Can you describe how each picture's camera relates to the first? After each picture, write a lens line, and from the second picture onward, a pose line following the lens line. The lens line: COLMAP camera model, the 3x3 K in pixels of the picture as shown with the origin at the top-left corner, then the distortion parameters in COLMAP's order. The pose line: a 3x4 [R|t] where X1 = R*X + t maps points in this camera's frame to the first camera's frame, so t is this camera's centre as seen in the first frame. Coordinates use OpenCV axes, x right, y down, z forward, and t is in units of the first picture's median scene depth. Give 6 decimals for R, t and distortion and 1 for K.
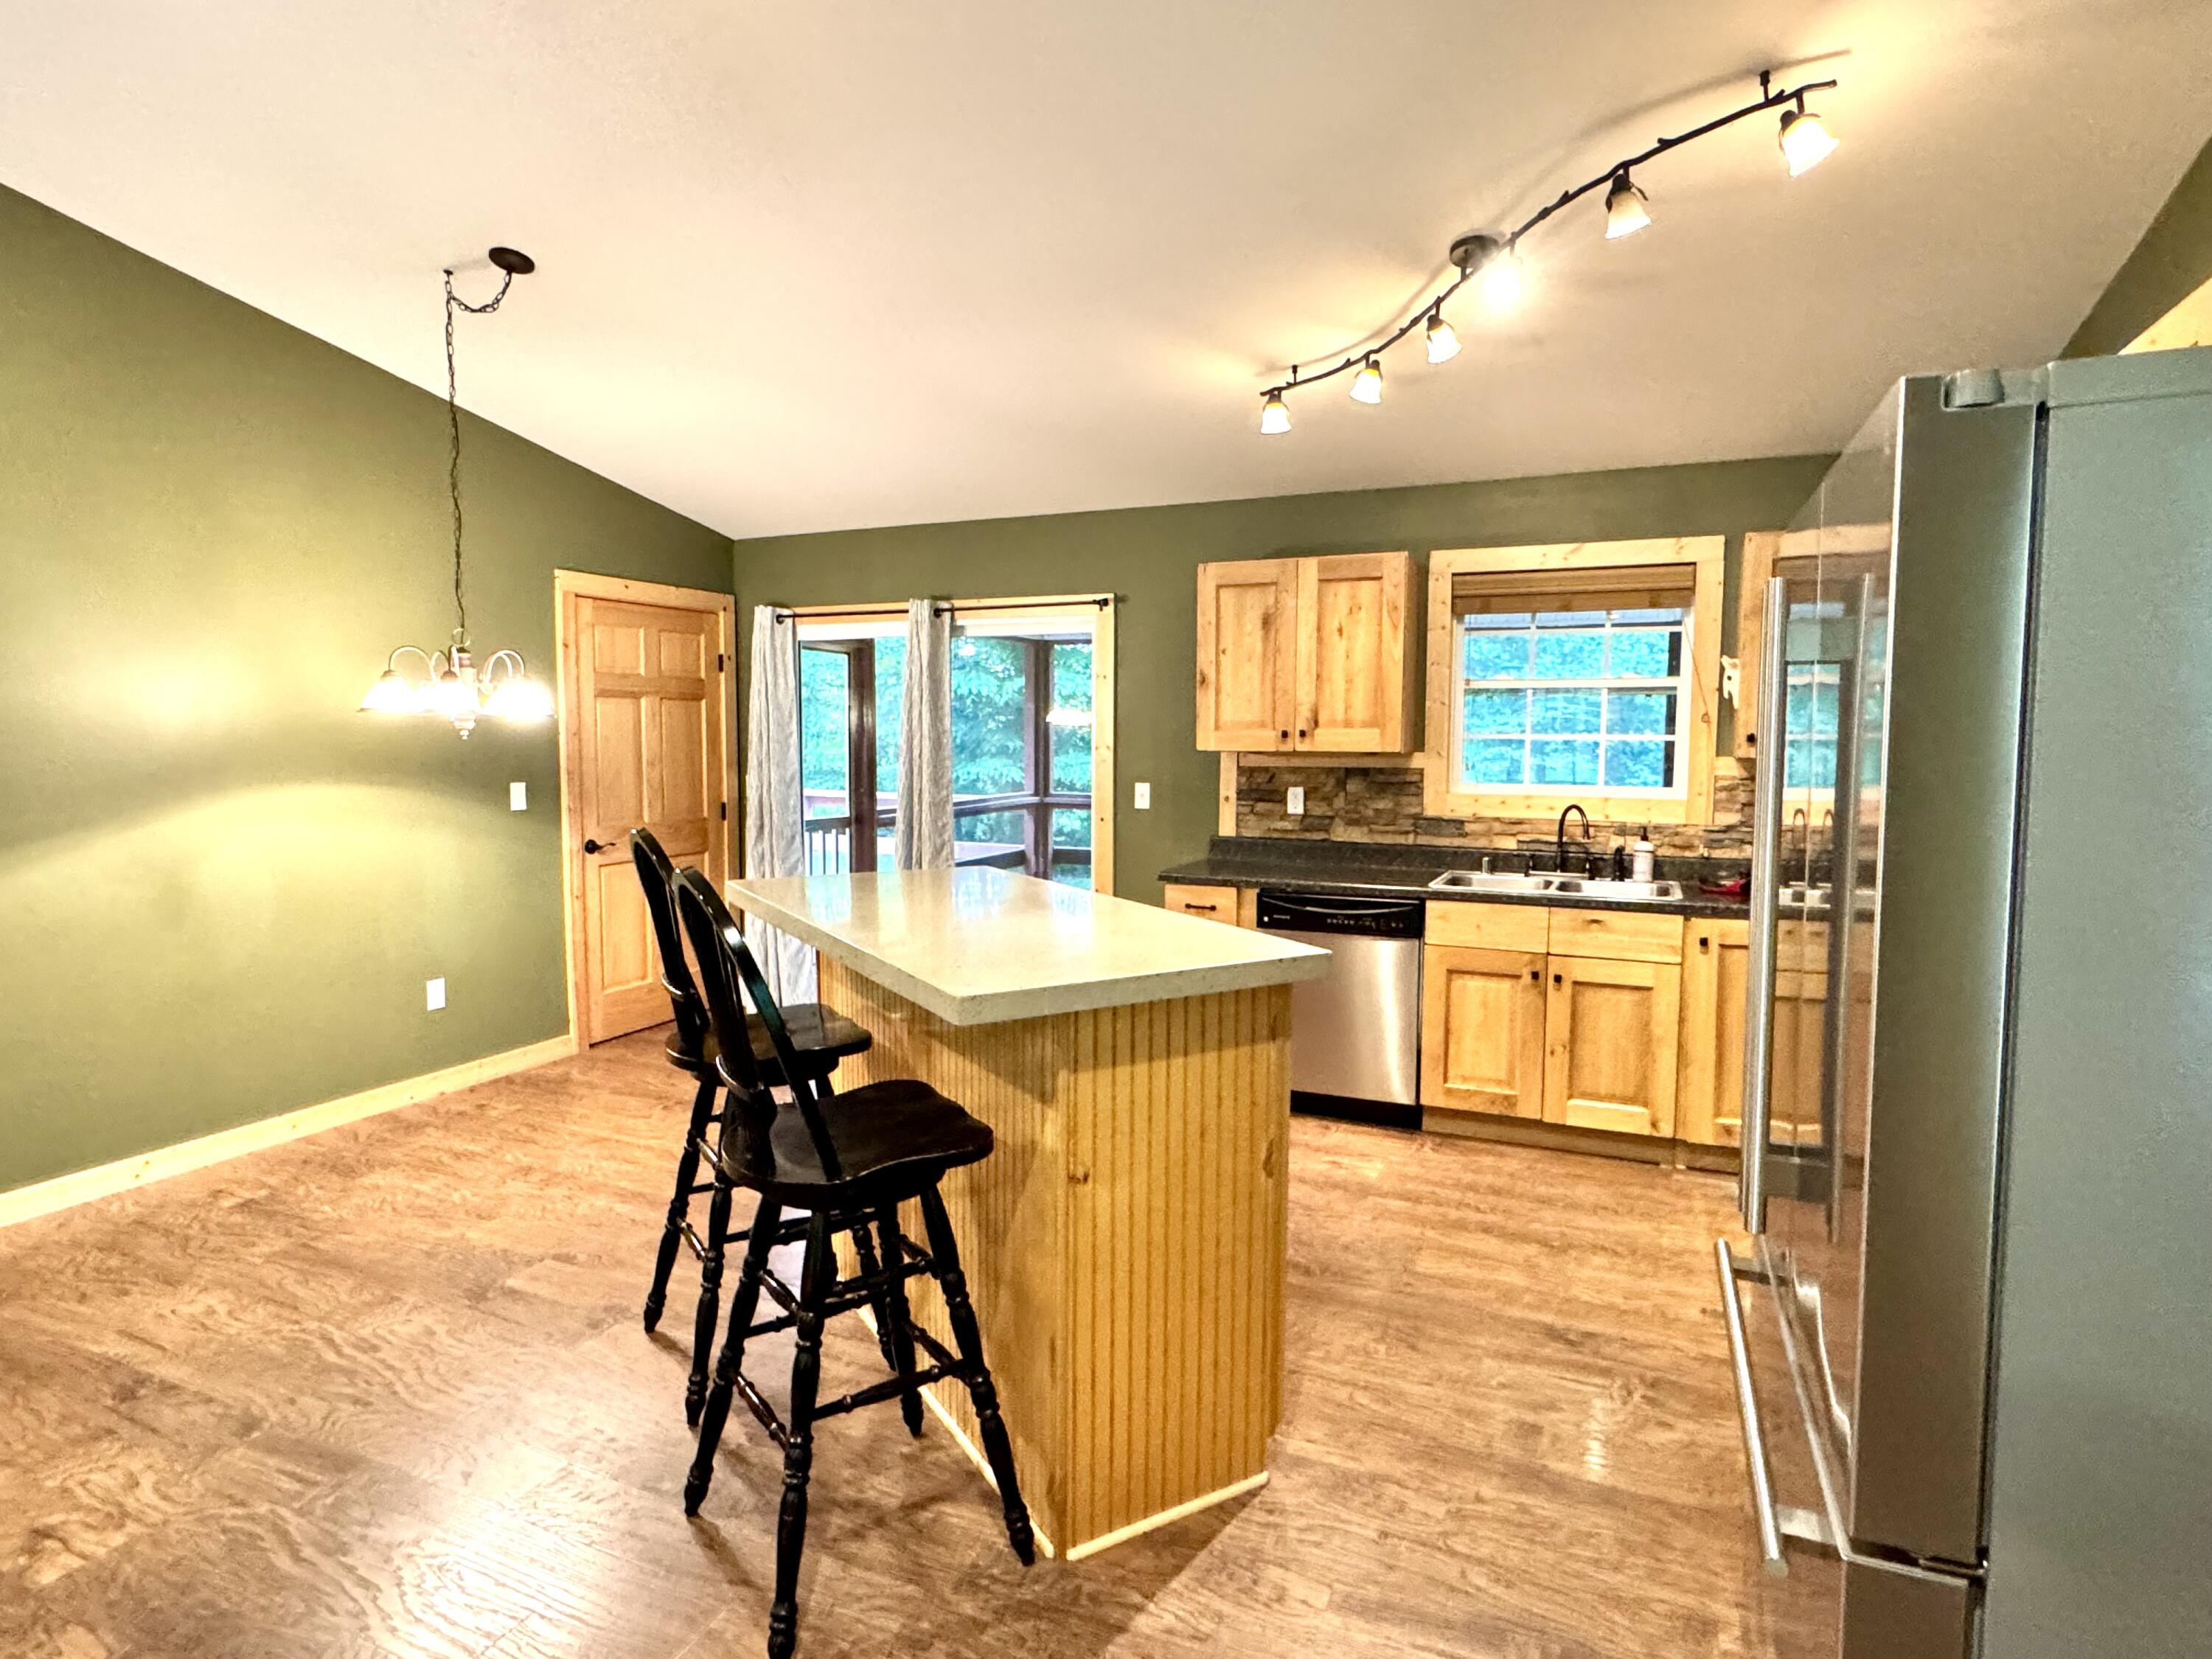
lens RADIAL K [[1190.9, 0, 1102.8], [0, 1190.9, 823.1], [0, 0, 1]] dist [0.000441, 0.001218]
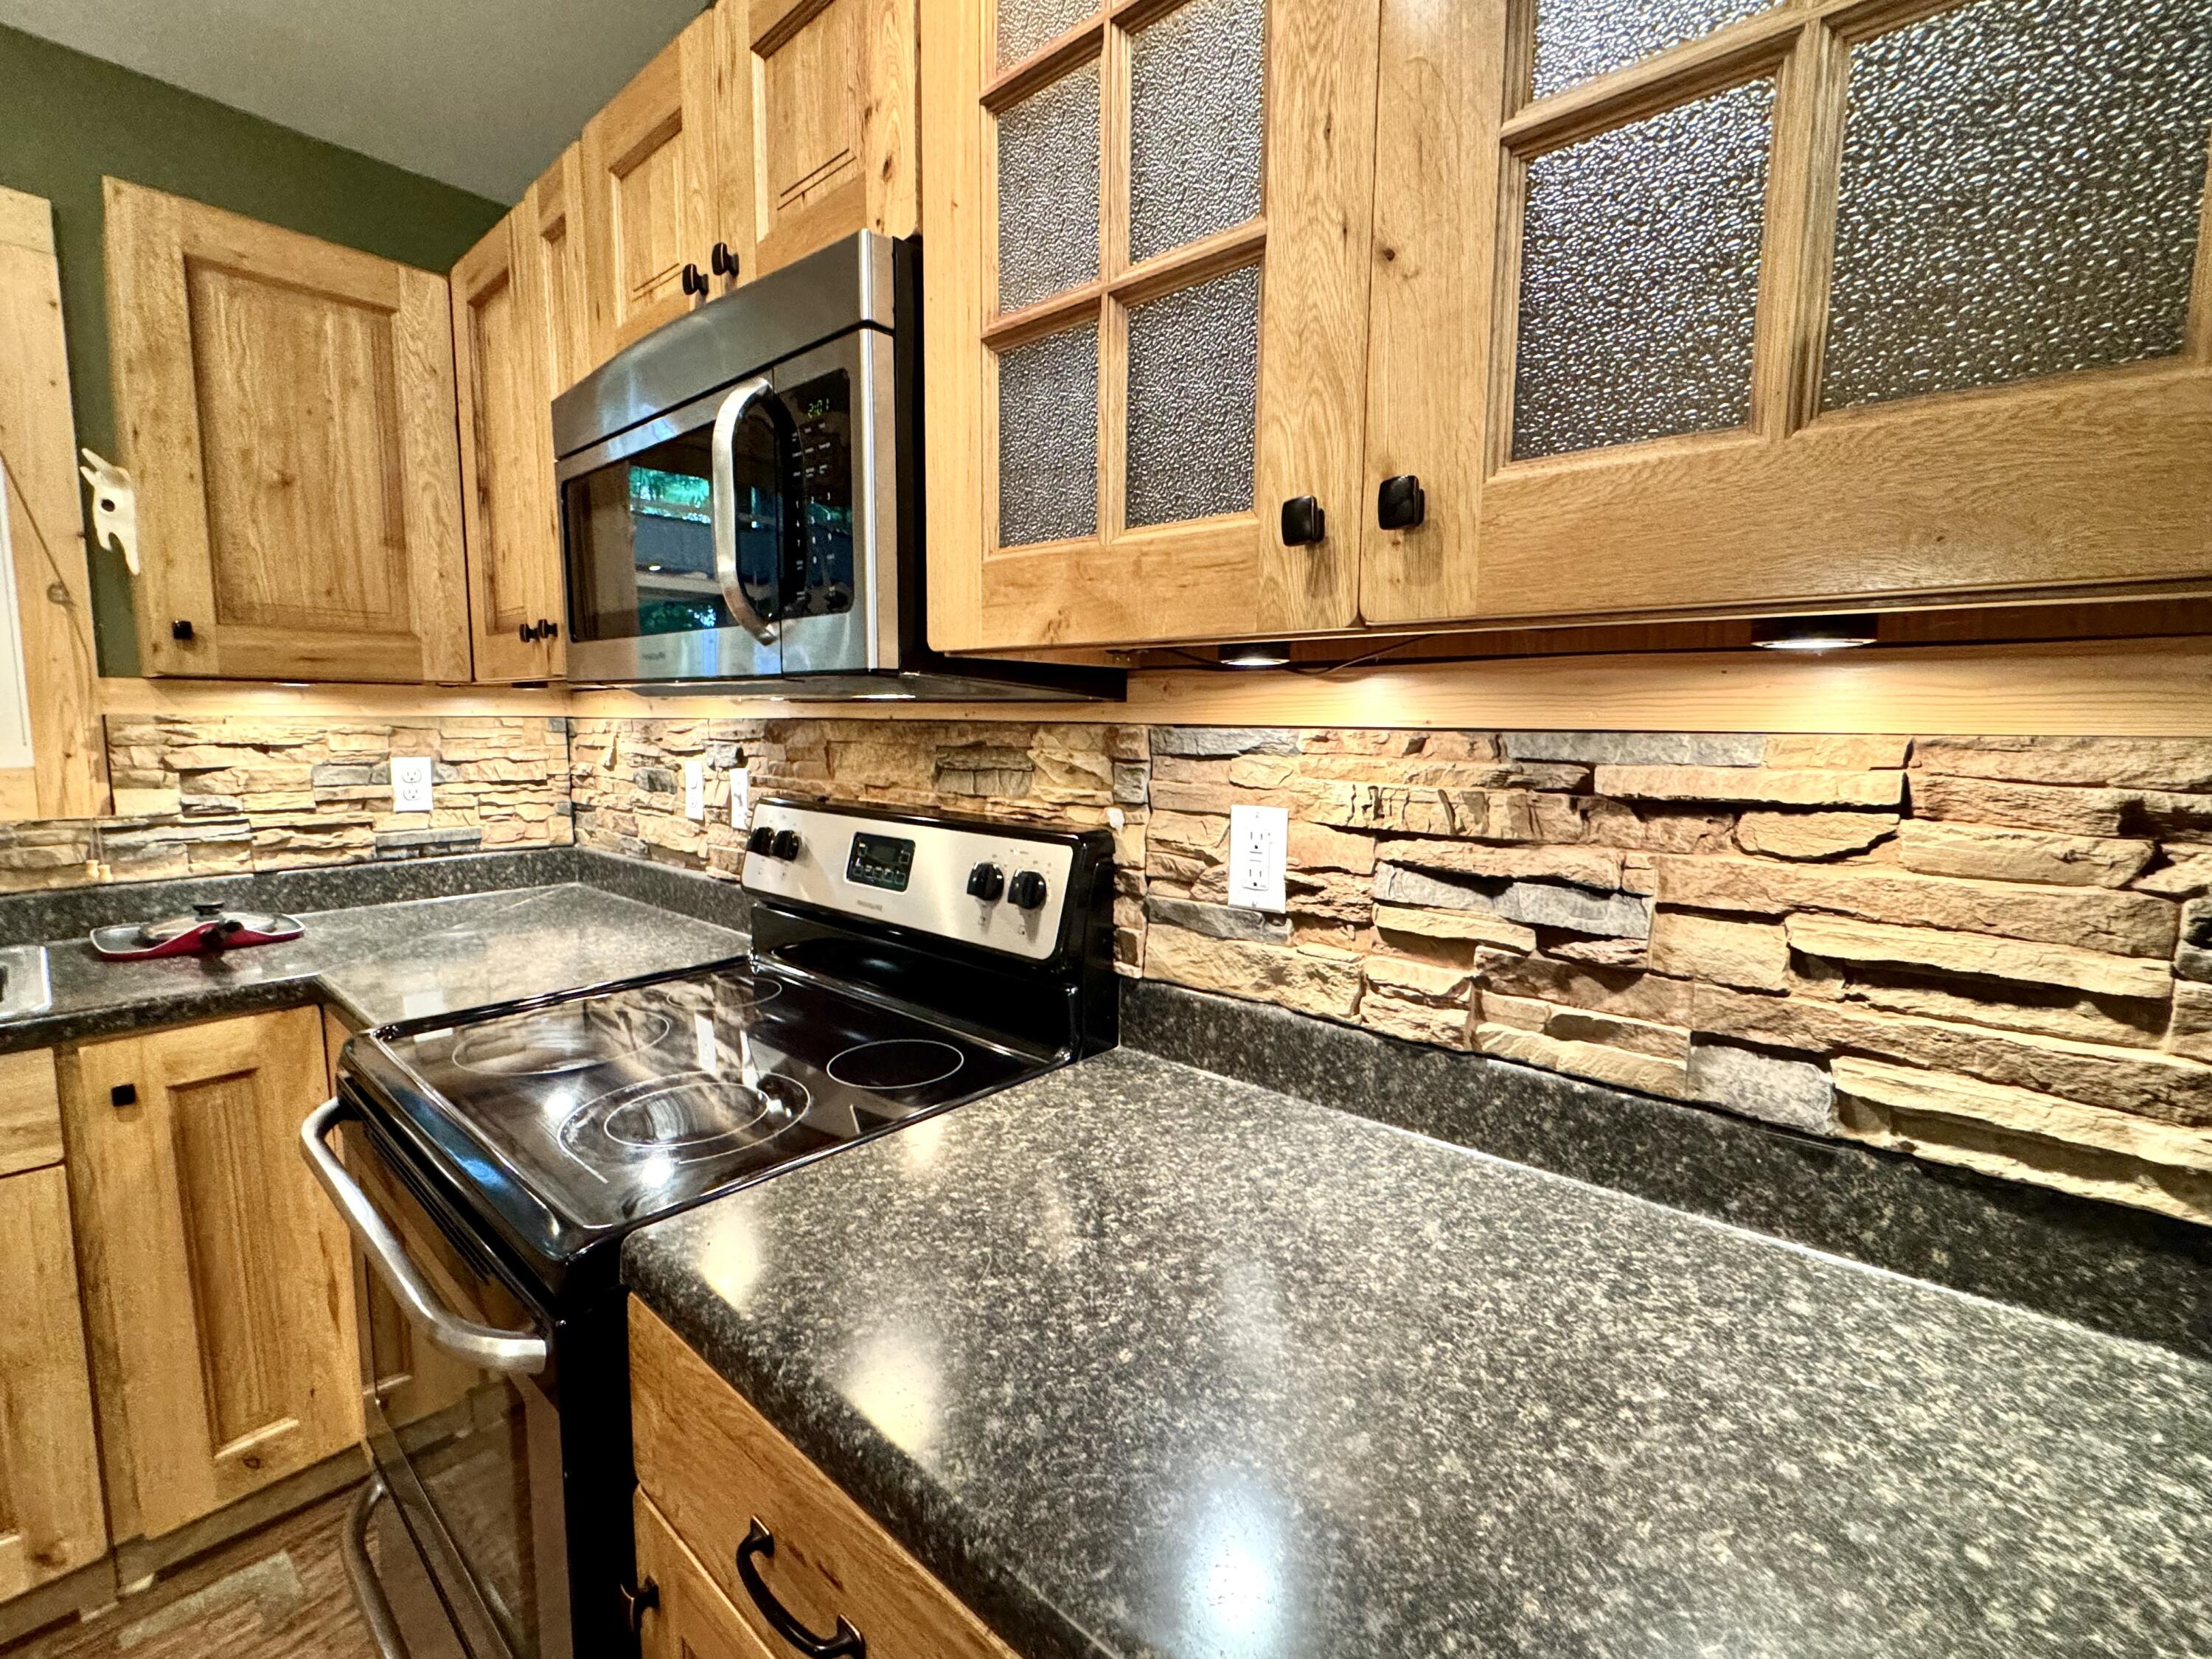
lens RADIAL K [[968.2, 0, 1097.6], [0, 968.2, 826.3], [0, 0, 1]] dist [-0.001410, -0.000766]
pose [[0.302766, -0.105375, 0.947222, 0.258459], [0.063785, 0.993881, 0.090178, -0.004695], [-0.950928, 0.033116, 0.307635, 0.493456]]
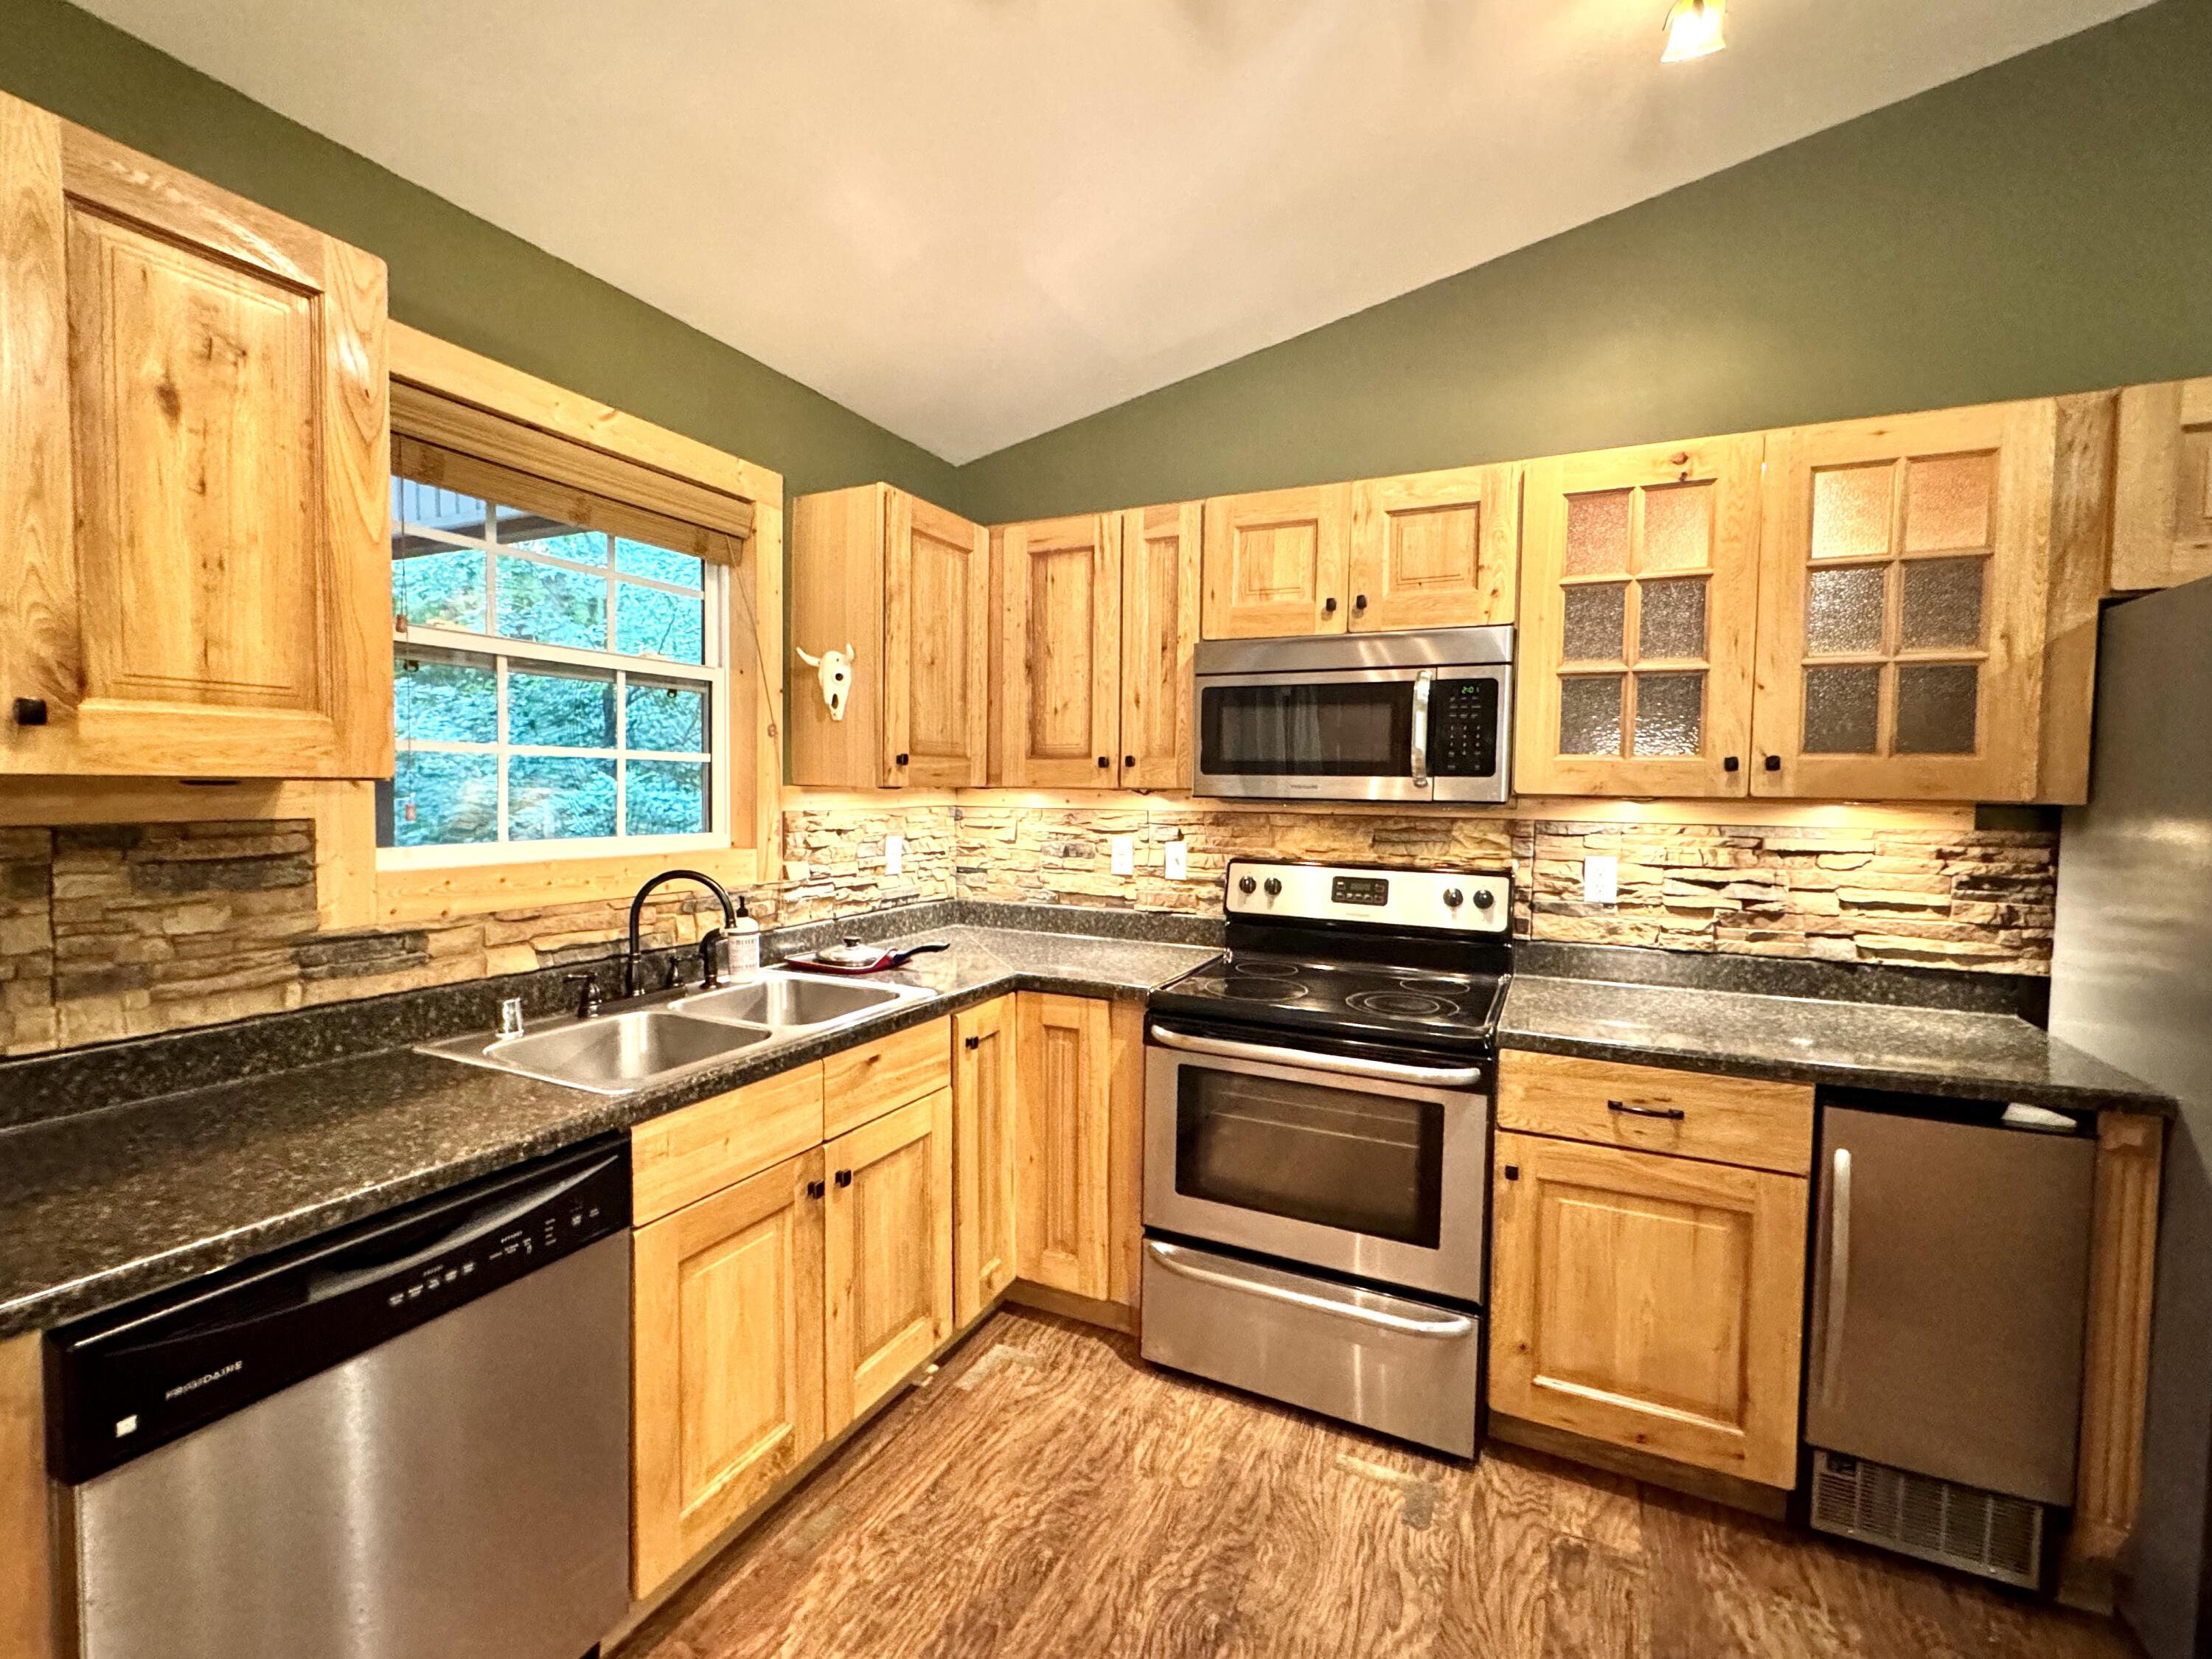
lens RADIAL K [[968.2, 0, 1101.0], [0, 968.2, 827.5], [0, 0, 1]] dist [-0.001410, -0.000766]
pose [[0.034105, -0.048796, 0.998226, -0.058839], [0.063335, 0.996905, 0.046568, -0.045620], [-0.997409, 0.061634, 0.037090, 0.791988]]
